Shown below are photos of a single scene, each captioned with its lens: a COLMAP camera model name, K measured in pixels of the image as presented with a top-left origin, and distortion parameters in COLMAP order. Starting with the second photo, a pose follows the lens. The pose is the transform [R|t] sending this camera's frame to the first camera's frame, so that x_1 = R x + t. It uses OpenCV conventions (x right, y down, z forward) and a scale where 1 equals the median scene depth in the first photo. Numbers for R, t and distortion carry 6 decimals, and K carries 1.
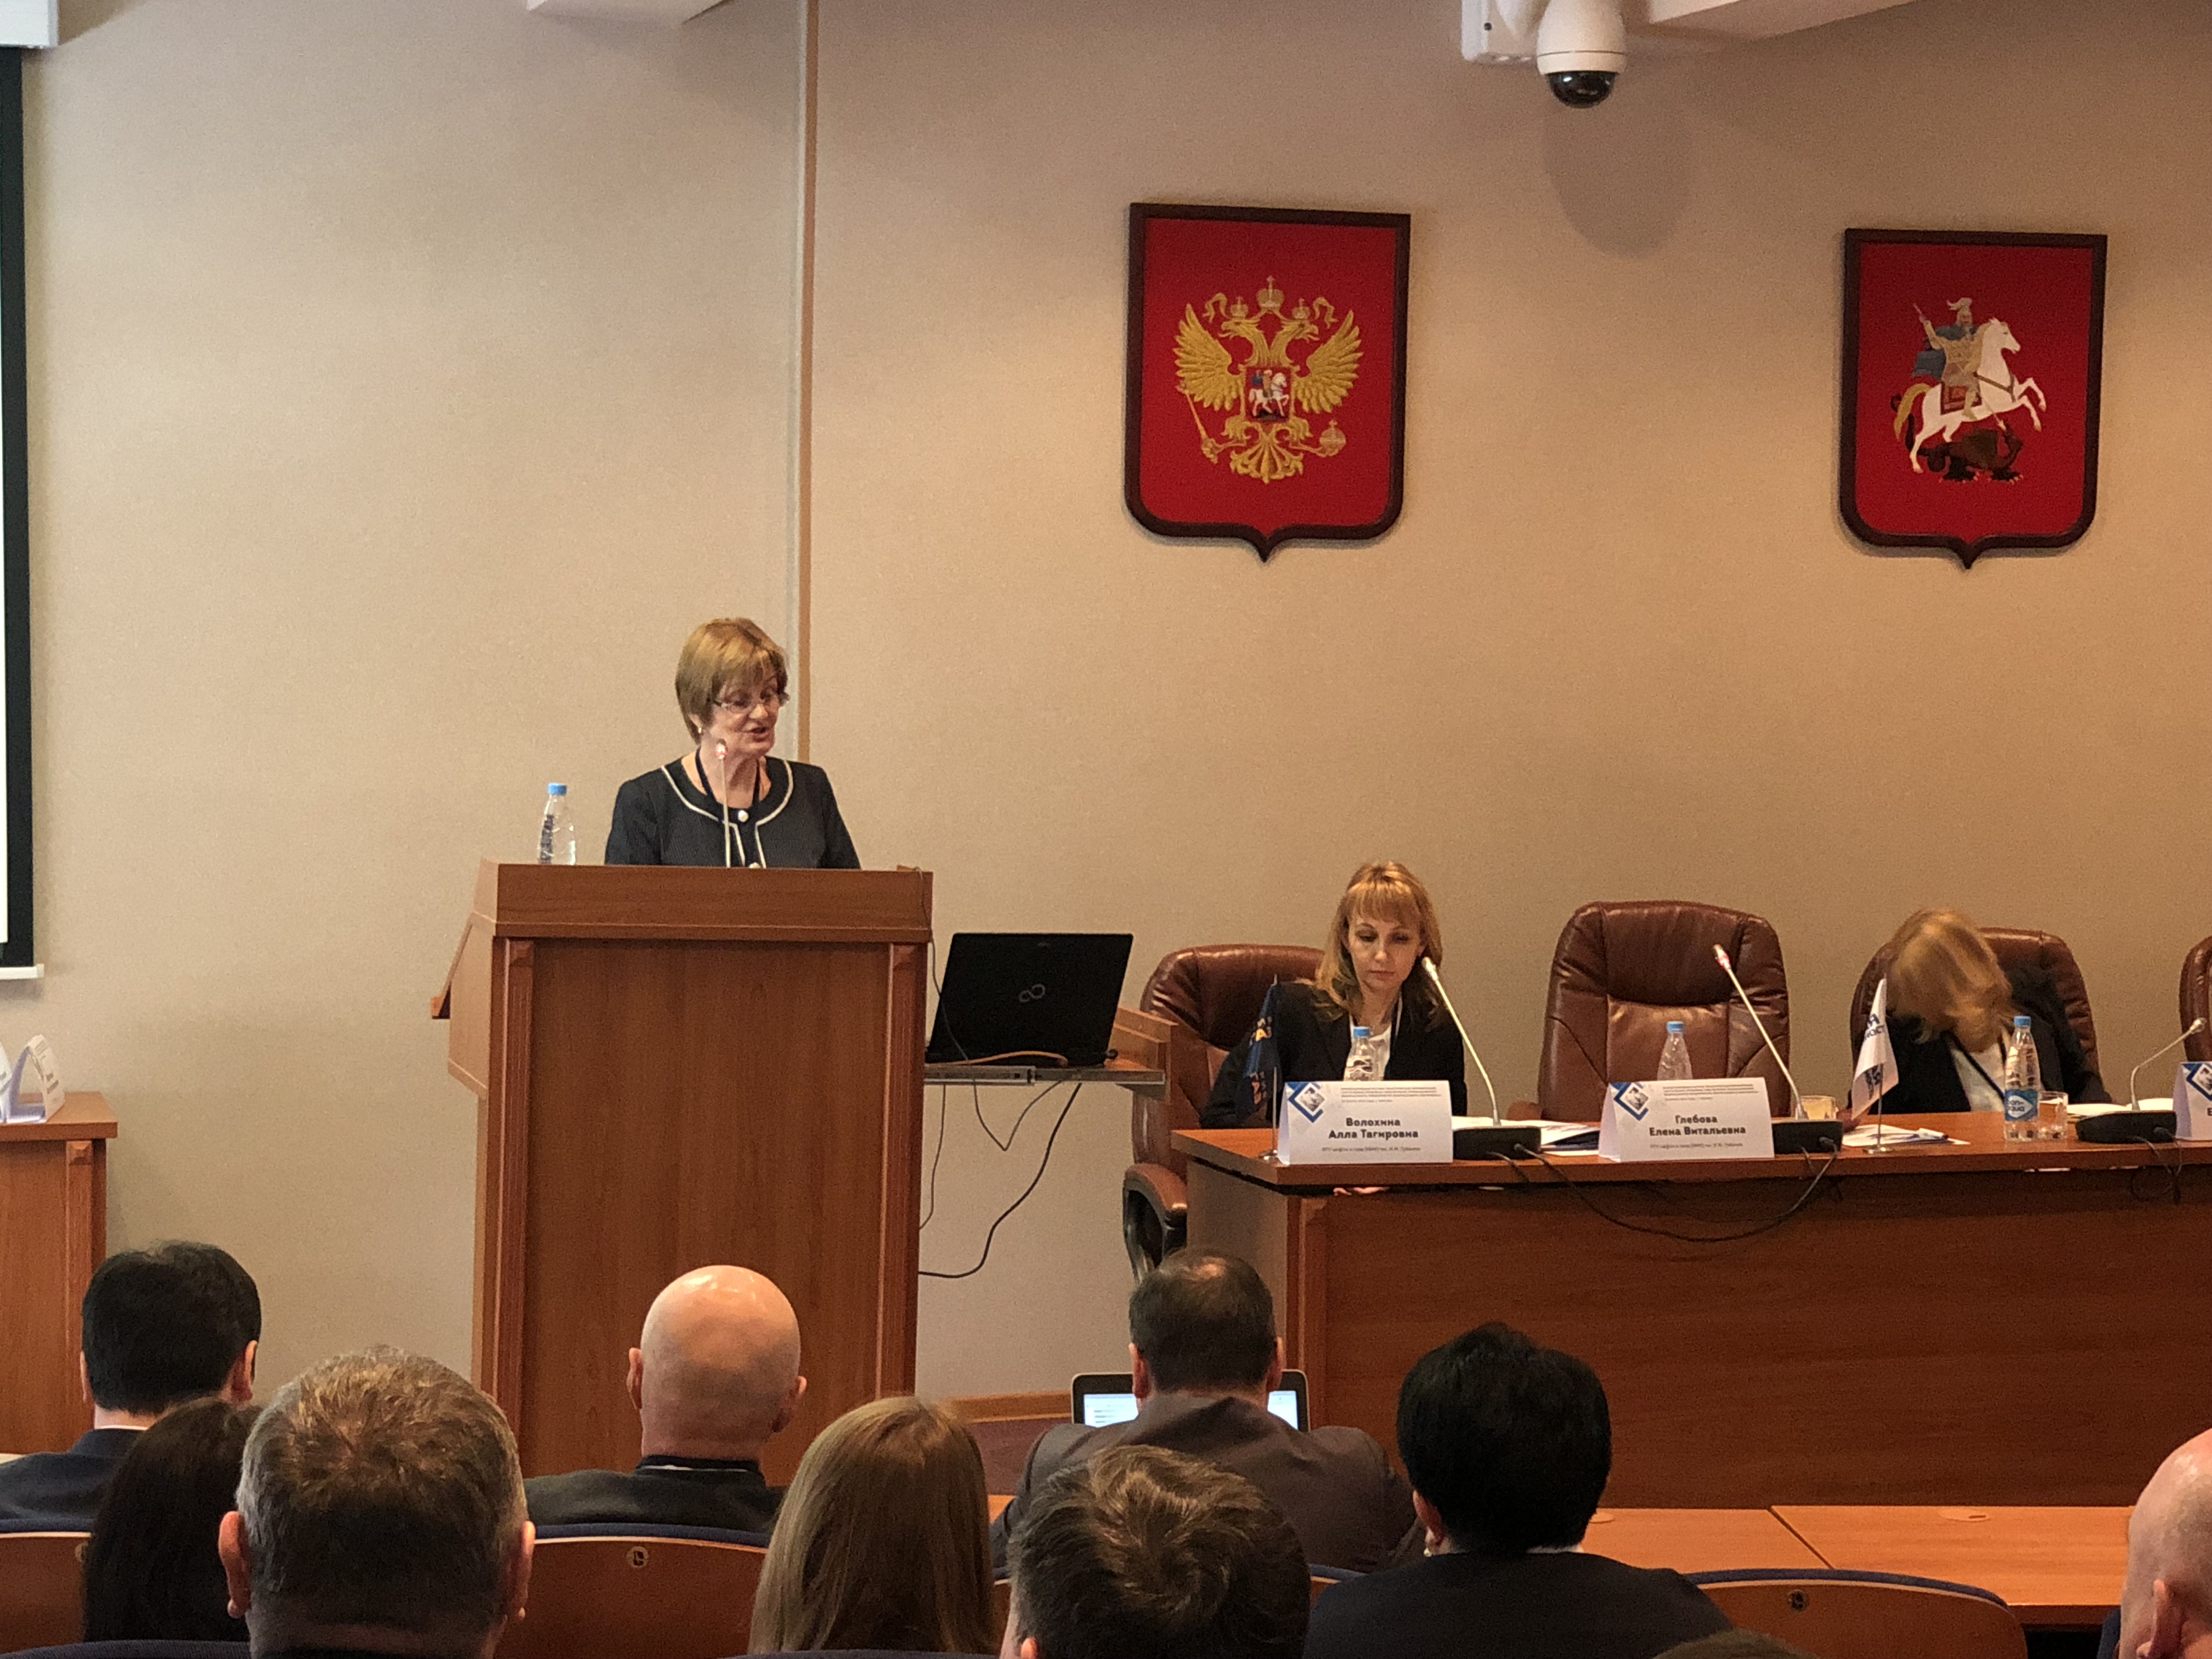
lens RADIAL K [[4814.5, 0, 1054.4], [0, 4814.5, 829.8], [0, 0, 1]] dist [-0.296982, 4.115331]
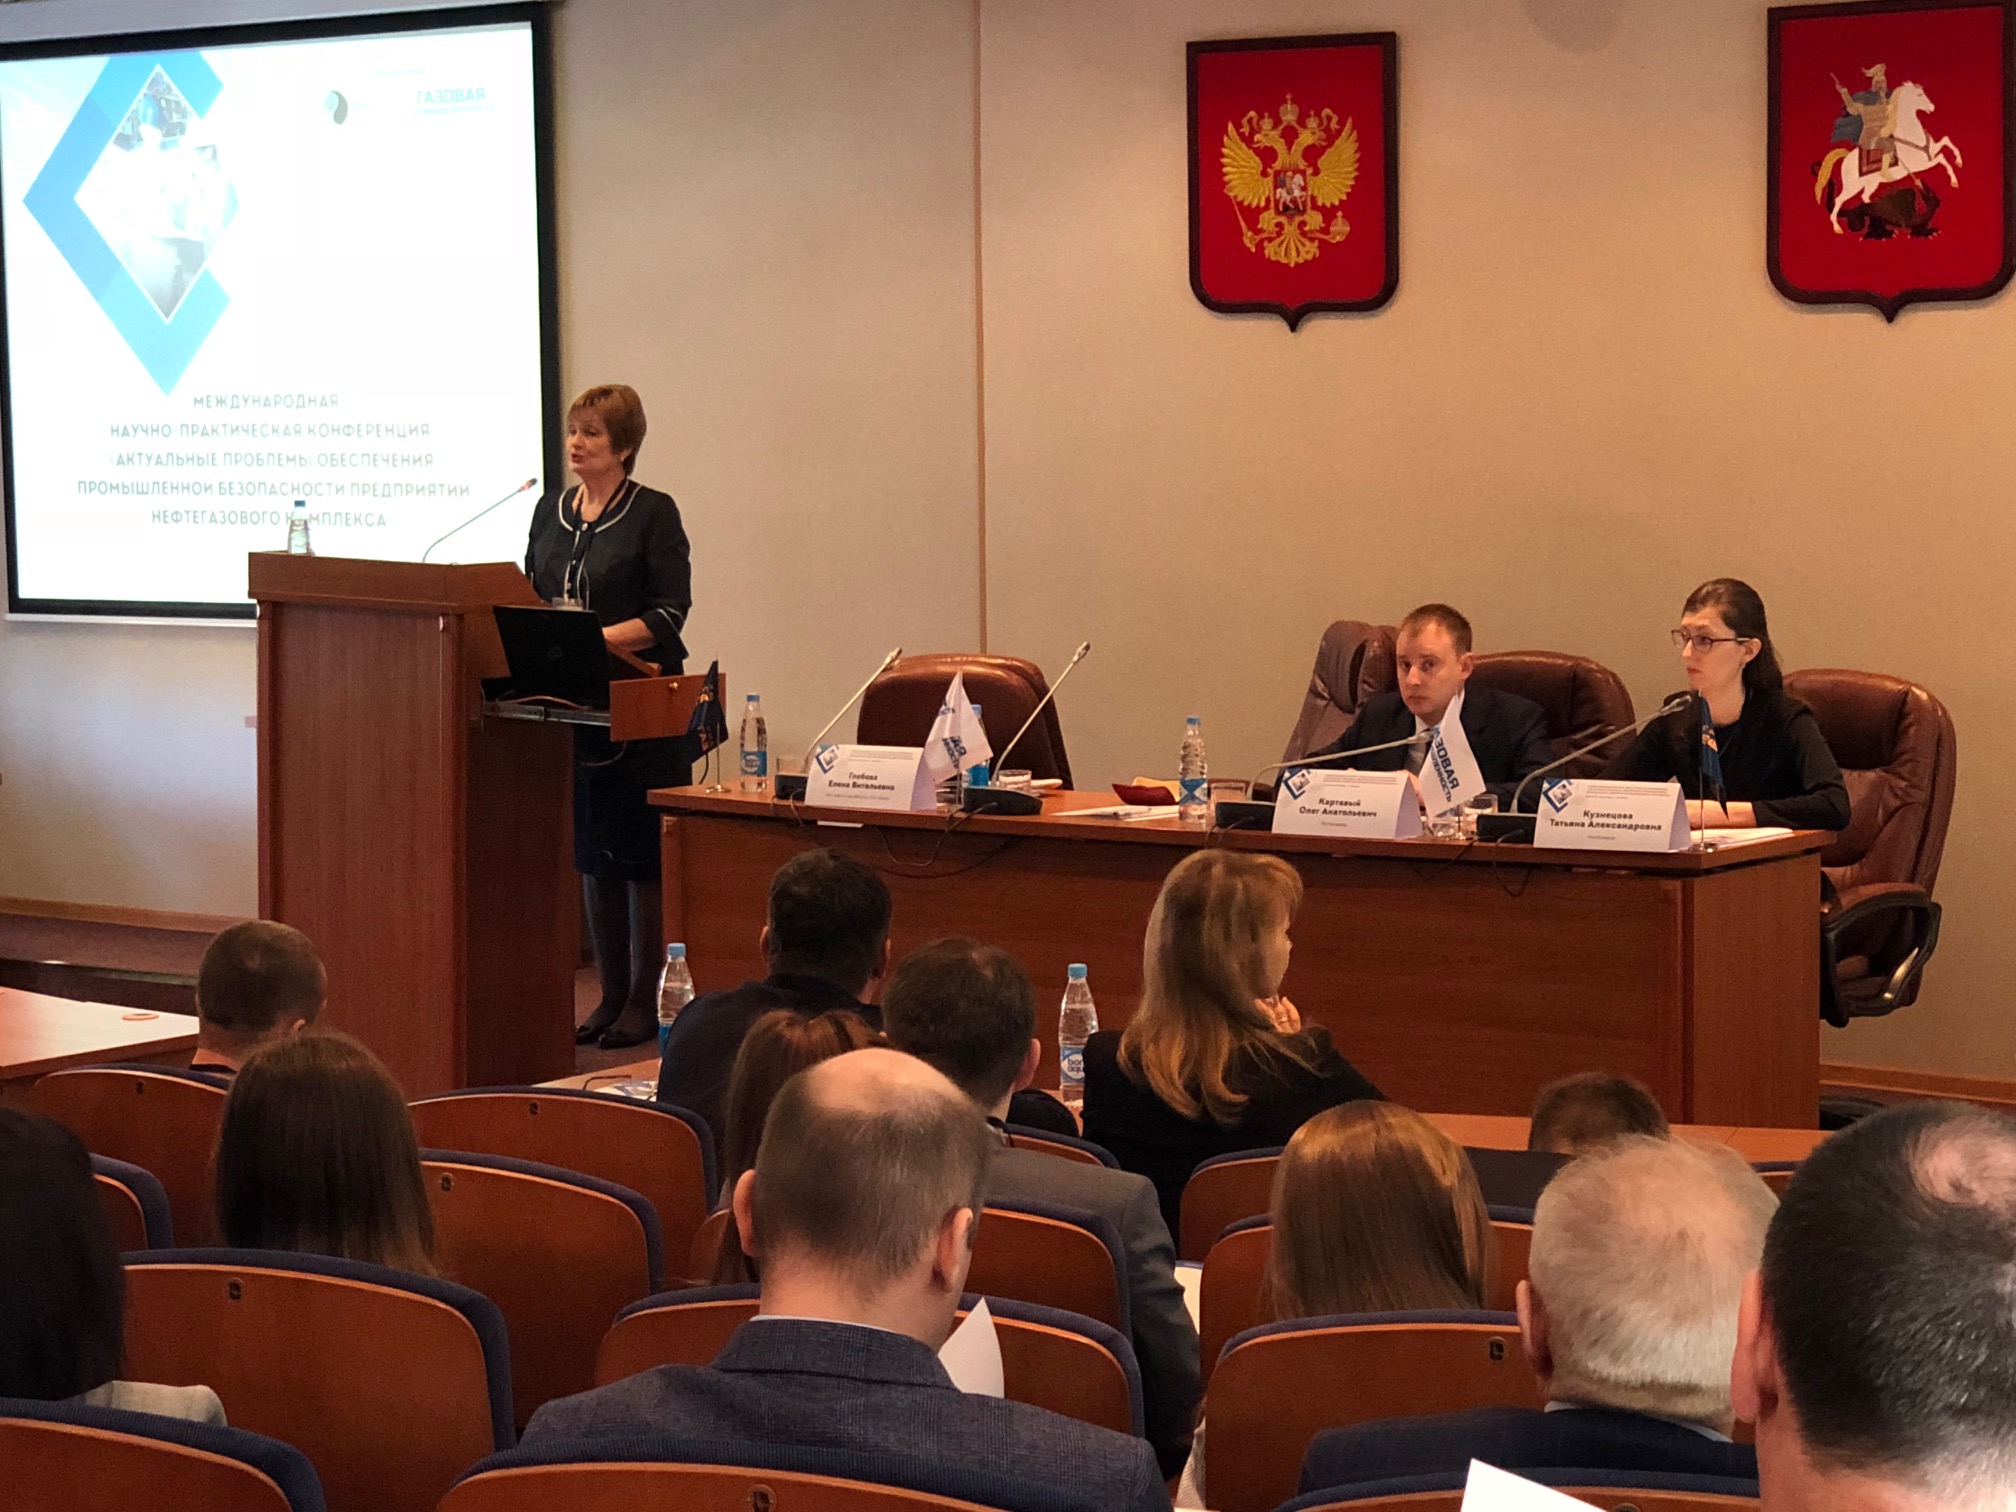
lens RADIAL K [[4742.7, 0, 1080.1], [0, 4742.7, 746.8], [0, 0, 1]] dist [-0.225157, 4.019060]
pose [[0.590879, 0.051188, -0.805134, 0.969668], [-0.026433, 0.998678, 0.044095, -0.003055], [0.806327, -0.004772, 0.591451, 0.256943]]
